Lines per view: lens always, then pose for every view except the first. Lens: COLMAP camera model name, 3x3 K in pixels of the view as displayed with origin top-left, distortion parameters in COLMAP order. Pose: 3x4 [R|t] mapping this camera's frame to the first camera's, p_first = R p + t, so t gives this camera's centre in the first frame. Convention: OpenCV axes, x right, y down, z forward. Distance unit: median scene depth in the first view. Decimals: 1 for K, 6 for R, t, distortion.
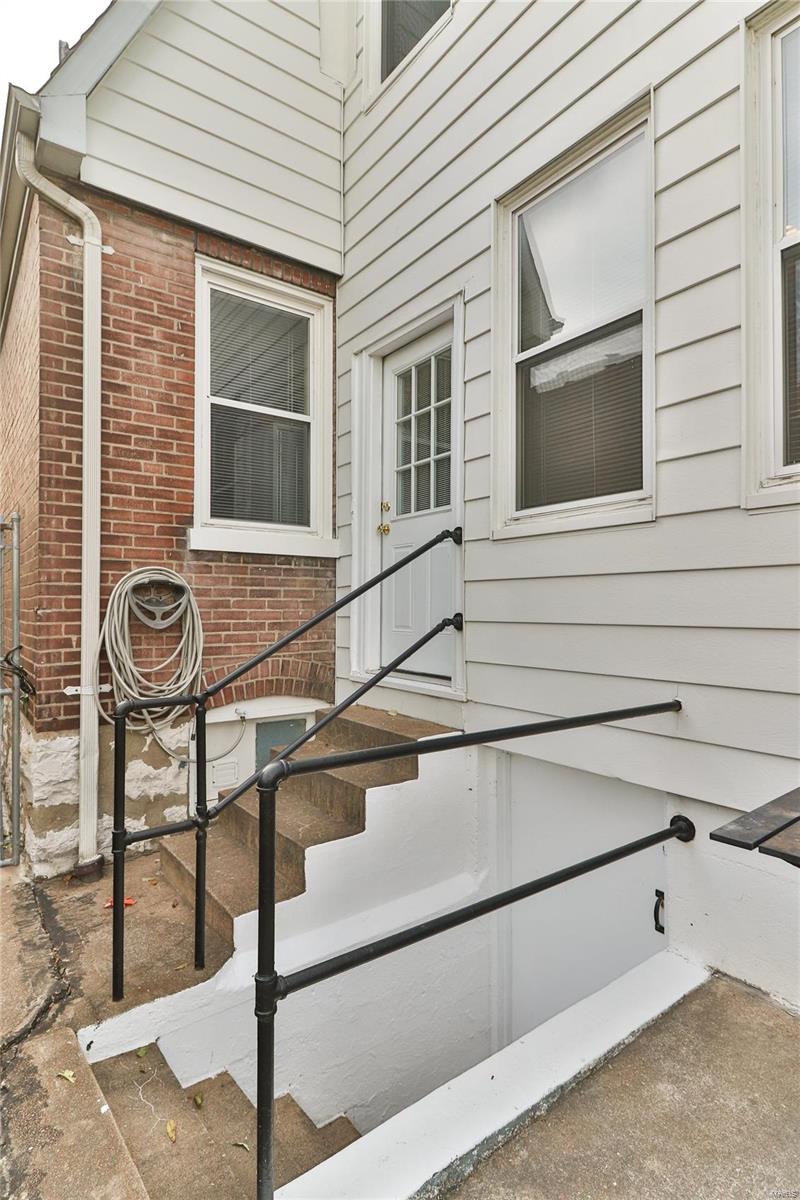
lens RADIAL K [[608.5, 0, 400.0], [0, 608.5, 600.0], [0, 0, 1]] dist [0.026151, -0.015745]
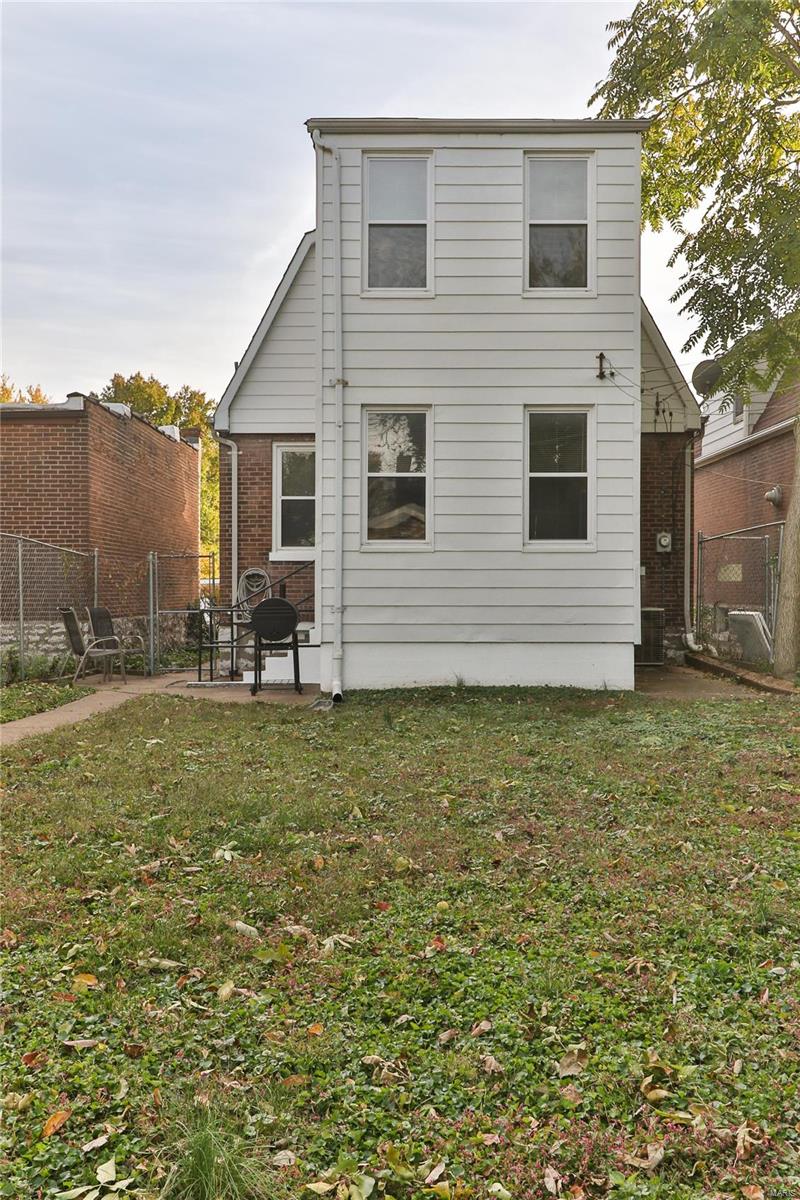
lens RADIAL K [[983.9, 0, 400.0], [0, 983.9, 600.0], [0, 0, 1]] dist [0.001656, 0.000012]
pose [[0.810834, 0.006158, -0.585244, 2.632572], [0.005786, 0.999811, 0.018536, 0.008201], [0.585248, -0.018416, 0.810645, -2.118810]]
